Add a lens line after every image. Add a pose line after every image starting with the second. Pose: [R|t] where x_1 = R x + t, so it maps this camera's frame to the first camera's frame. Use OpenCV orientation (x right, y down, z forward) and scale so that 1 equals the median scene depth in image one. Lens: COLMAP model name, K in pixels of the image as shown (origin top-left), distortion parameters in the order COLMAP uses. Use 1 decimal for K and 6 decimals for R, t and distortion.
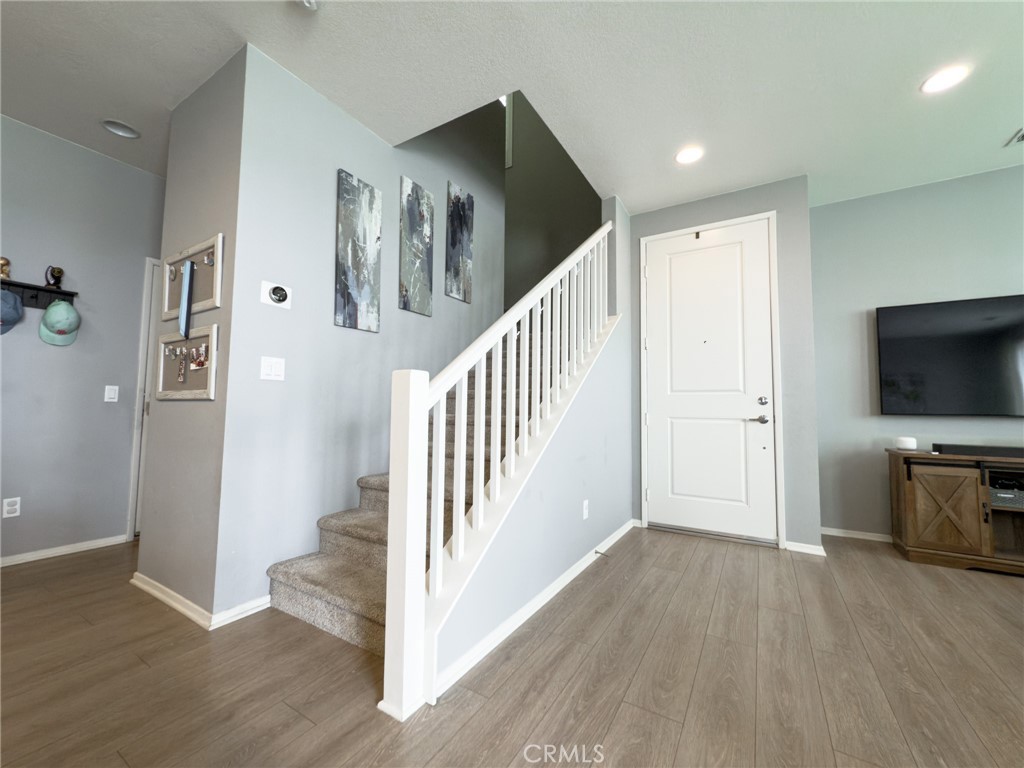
lens RADIAL K [[408.5, 0, 512.2], [0, 408.5, 383.1], [0, 0, 1]] dist [-0.001305, 0.000825]
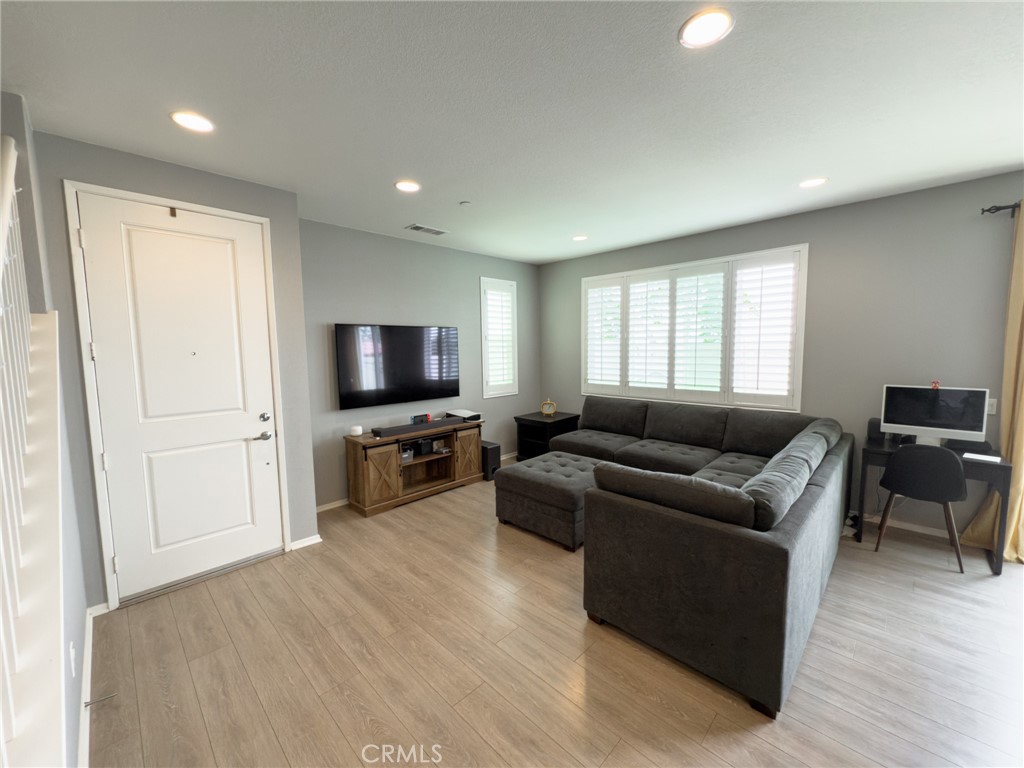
lens RADIAL K [[408.5, 0, 510.9], [0, 408.5, 384.4], [0, 0, 1]] dist [-0.001305, 0.000825]
pose [[0.233599, -0.104488, 0.966703, -0.214503], [-0.047223, 0.991817, 0.118613, -0.204247], [-0.971186, -0.073359, 0.226753, 0.237361]]
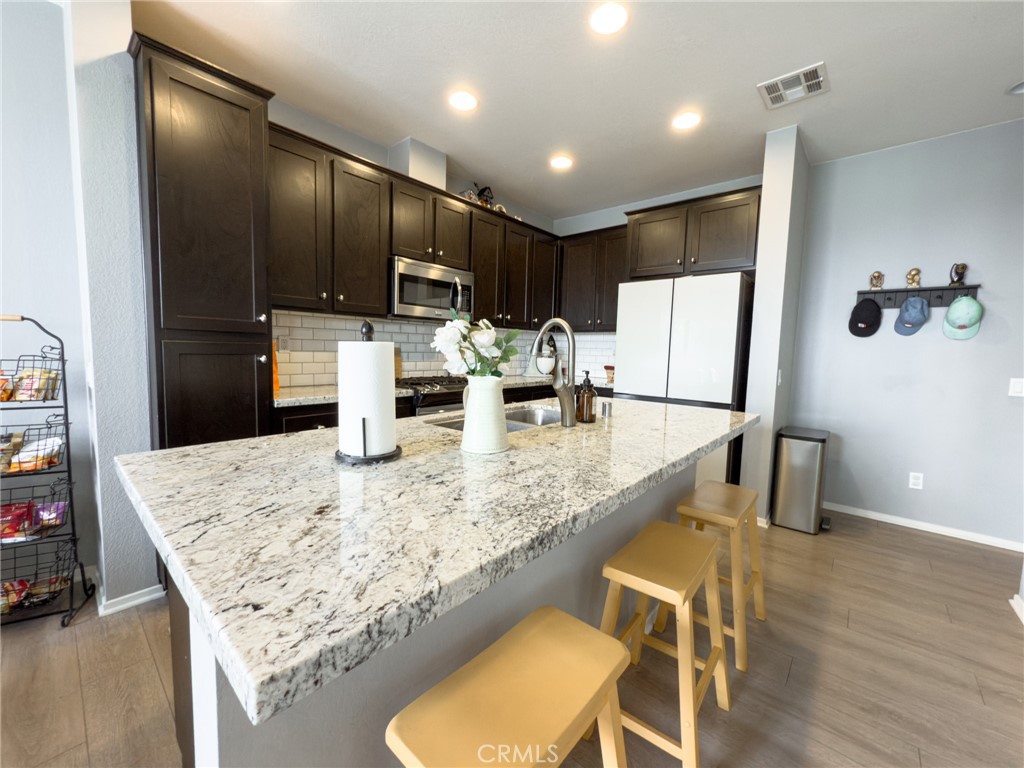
lens RADIAL K [[408.5, 0, 511.9], [0, 408.5, 385.0], [0, 0, 1]] dist [-0.001305, 0.000825]
pose [[-0.168672, 0.070767, -0.983129, 0.107534], [0.038102, 0.997142, 0.065239, -0.087923], [0.984936, -0.026455, -0.170886, 0.053023]]
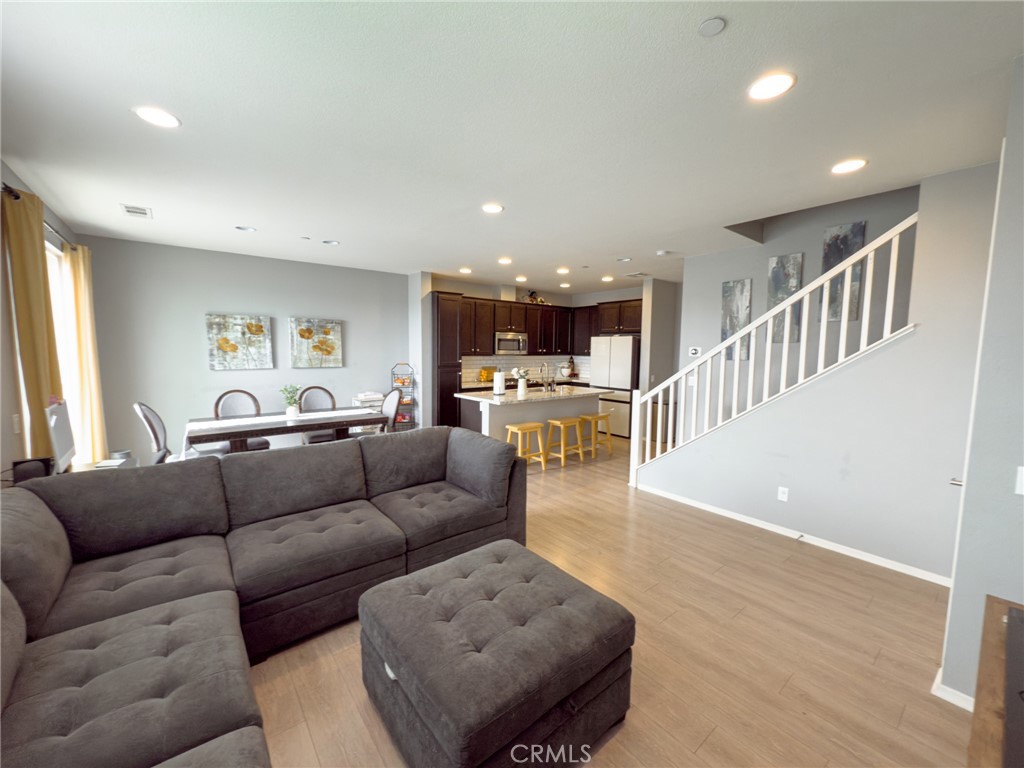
lens RADIAL K [[408.5, 0, 511.3], [0, 408.5, 385.2], [0, 0, 1]] dist [-0.001305, 0.000825]
pose [[-0.341393, 0.070748, -0.937254, 1.668171], [0.047703, 0.997182, 0.057896, -0.161805], [0.938709, -0.024945, -0.343806, 0.617864]]
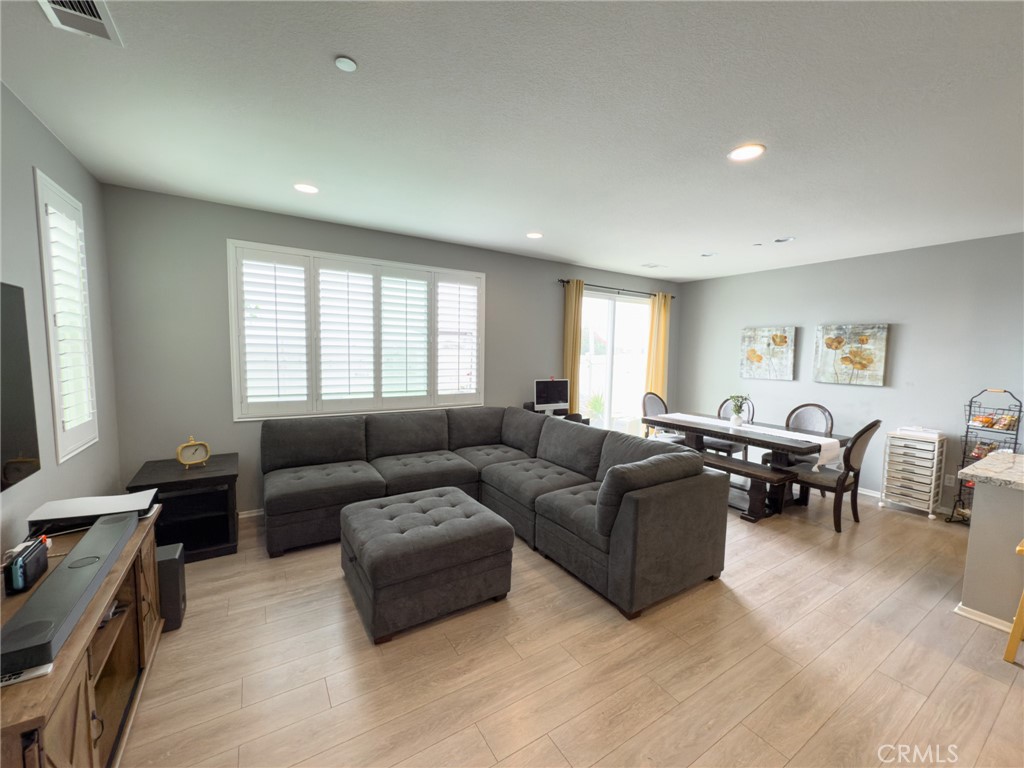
lens RADIAL K [[408.5, 0, 511.9], [0, 408.5, 382.3], [0, 0, 1]] dist [-0.001305, 0.000825]
pose [[-0.895440, -0.064757, 0.440447, 0.481089], [-0.061605, 0.997870, 0.021467, -0.134909], [-0.440899, -0.007911, -0.897522, 1.146808]]
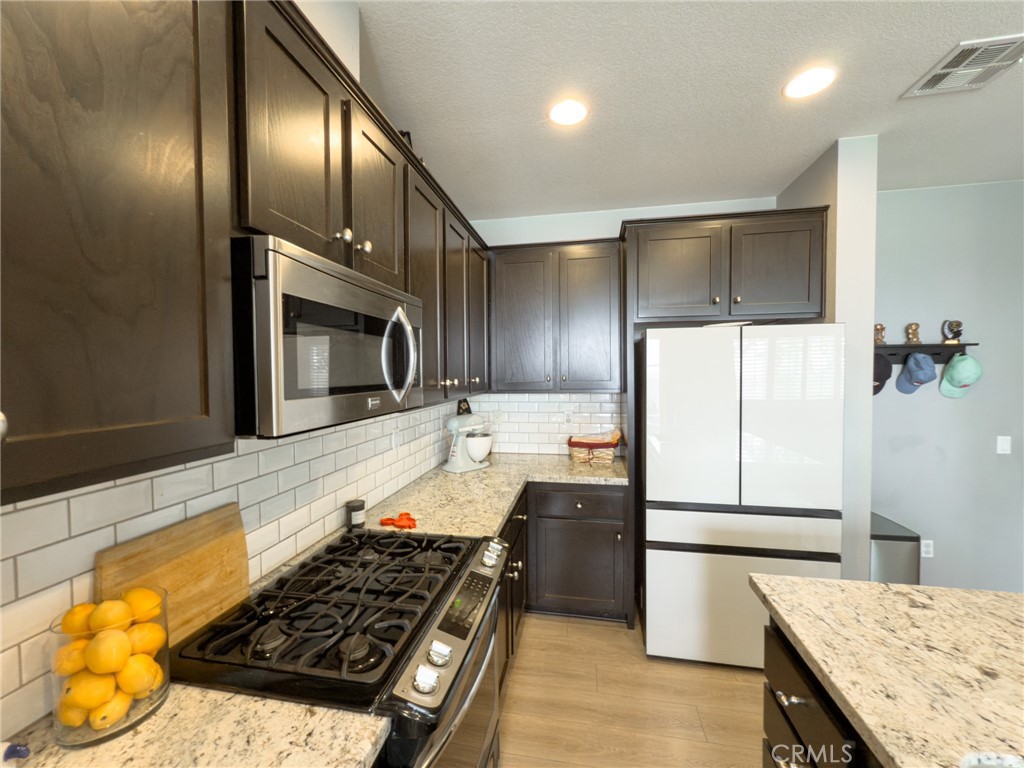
lens RADIAL K [[408.5, 0, 511.5], [0, 408.5, 383.2], [0, 0, 1]] dist [-0.001305, 0.000825]
pose [[0.354910, 0.012591, -0.934816, -0.559784], [0.076759, 0.996141, 0.042559, -0.253993], [0.931744, -0.086860, 0.352574, -0.364522]]
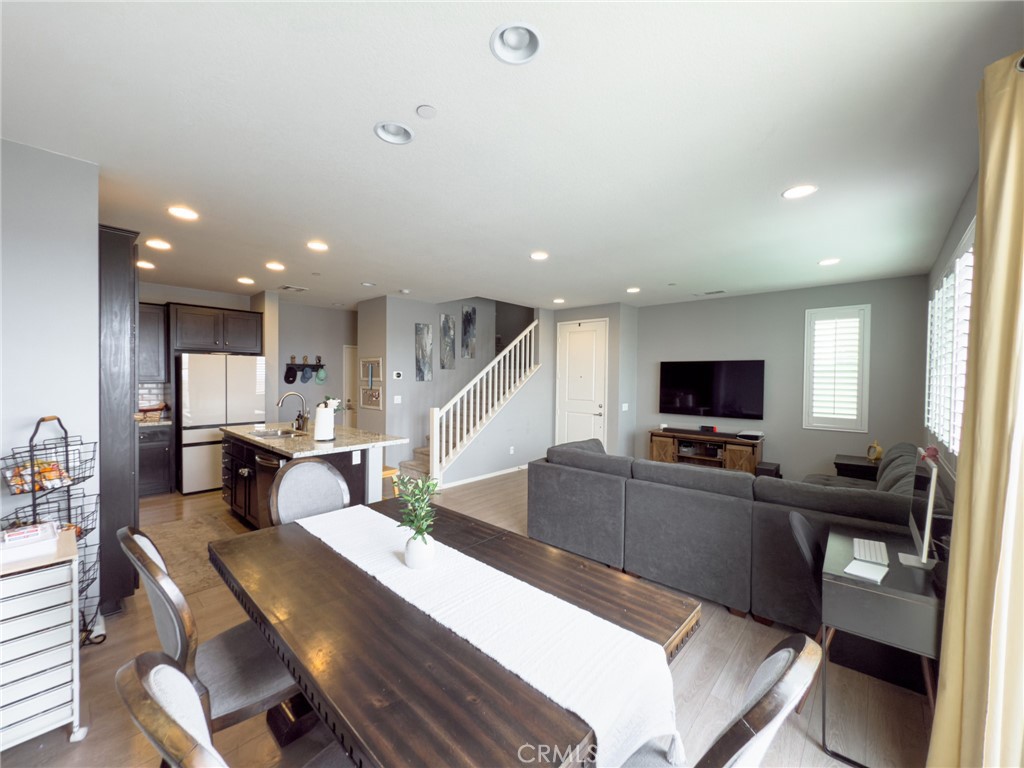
lens RADIAL K [[408.5, 0, 511.6], [0, 408.5, 382.4], [0, 0, 1]] dist [-0.001305, 0.000825]
pose [[0.982229, -0.000547, -0.187685, 0.633714], [0.015100, 0.996984, 0.076118, -0.292986], [0.187077, -0.077599, 0.979275, -1.400435]]
